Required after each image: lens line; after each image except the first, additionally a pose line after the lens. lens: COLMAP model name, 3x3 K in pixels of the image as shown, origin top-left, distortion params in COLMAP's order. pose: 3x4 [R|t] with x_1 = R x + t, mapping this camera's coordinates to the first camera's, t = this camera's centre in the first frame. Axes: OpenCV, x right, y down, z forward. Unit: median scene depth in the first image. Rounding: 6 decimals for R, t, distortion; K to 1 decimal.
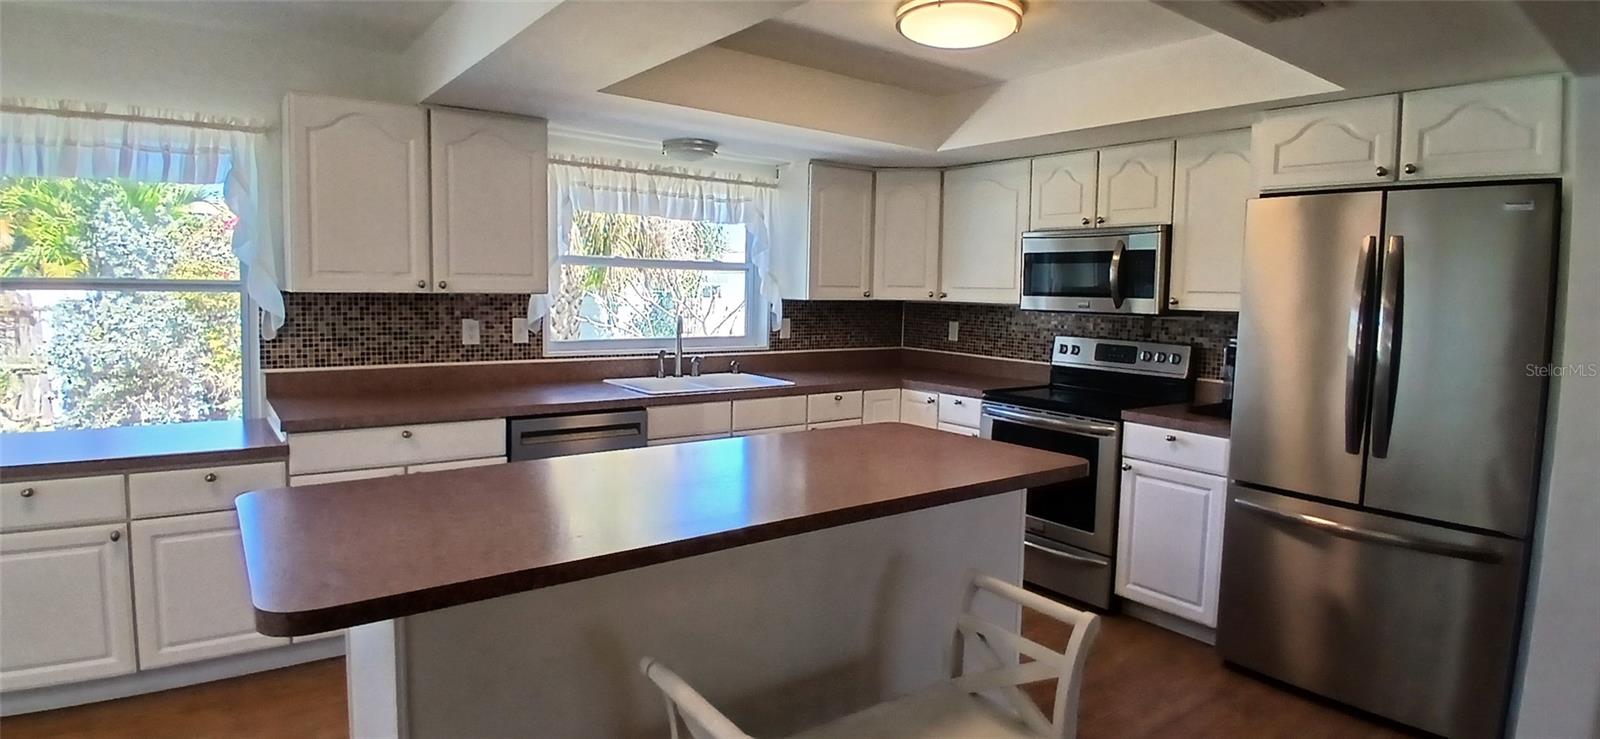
lens RADIAL K [[806.1, 0, 791.0], [0, 806.1, 353.6], [0, 0, 1]] dist [-0.001974, -0.043151]
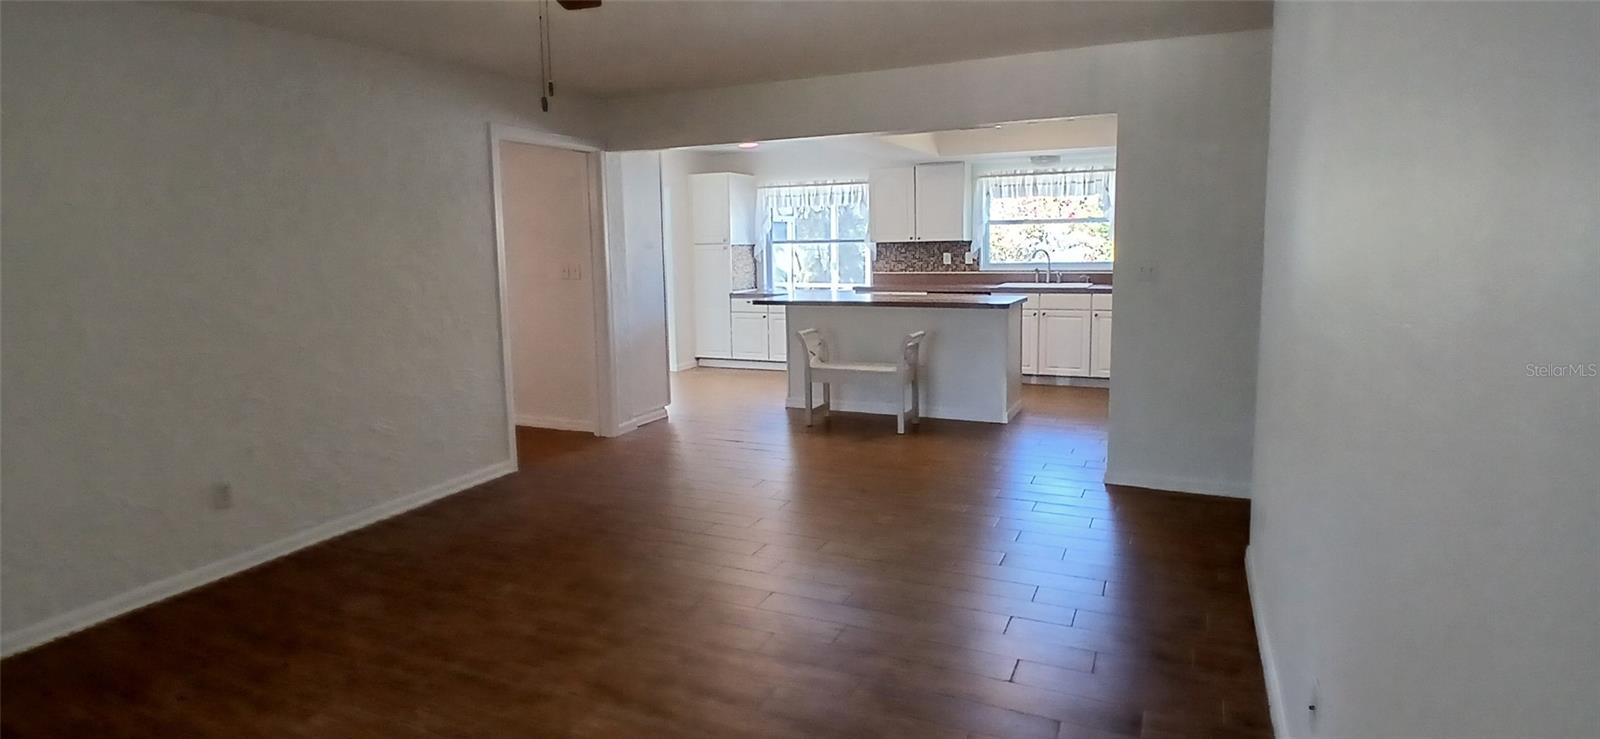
lens RADIAL K [[833.9, 0, 769.1], [0, 833.9, 346.7], [0, 0, 1]] dist [-0.001726, -0.000838]
pose [[0.445489, 0.082406, -0.891487, 1.400540], [-0.043052, 0.996575, 0.070607, 0.071949], [0.894252, 0.006925, 0.447511, -0.452346]]
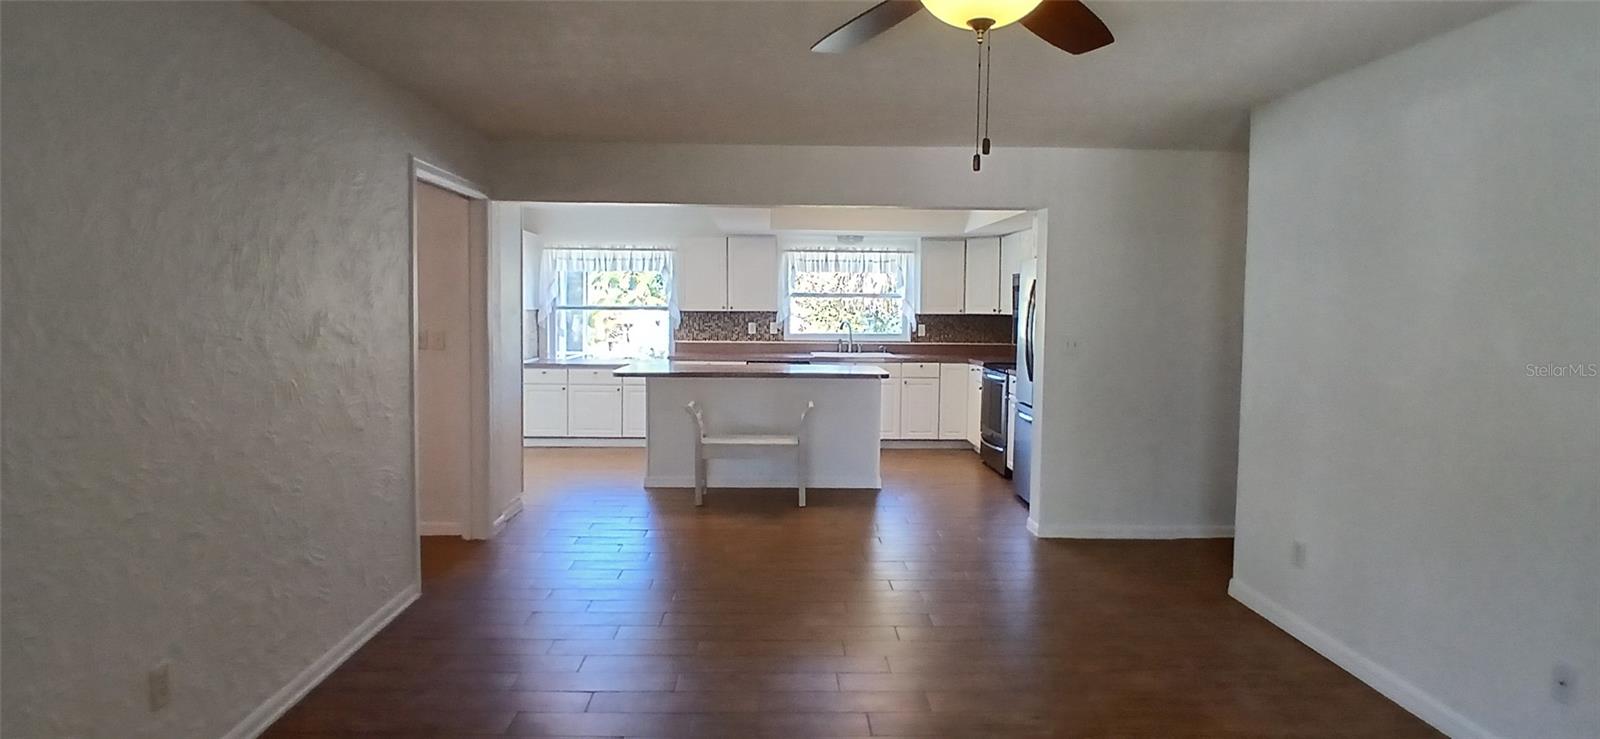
lens RADIAL K [[833.9, 0, 769.1], [0, 833.9, 346.7], [0, 0, 1]] dist [-0.001726, -0.000838]
pose [[0.796354, 0.015479, -0.604633, 1.018022], [-0.039633, 0.998859, -0.026628, 0.082345], [0.603531, 0.045169, 0.796059, -0.803565]]
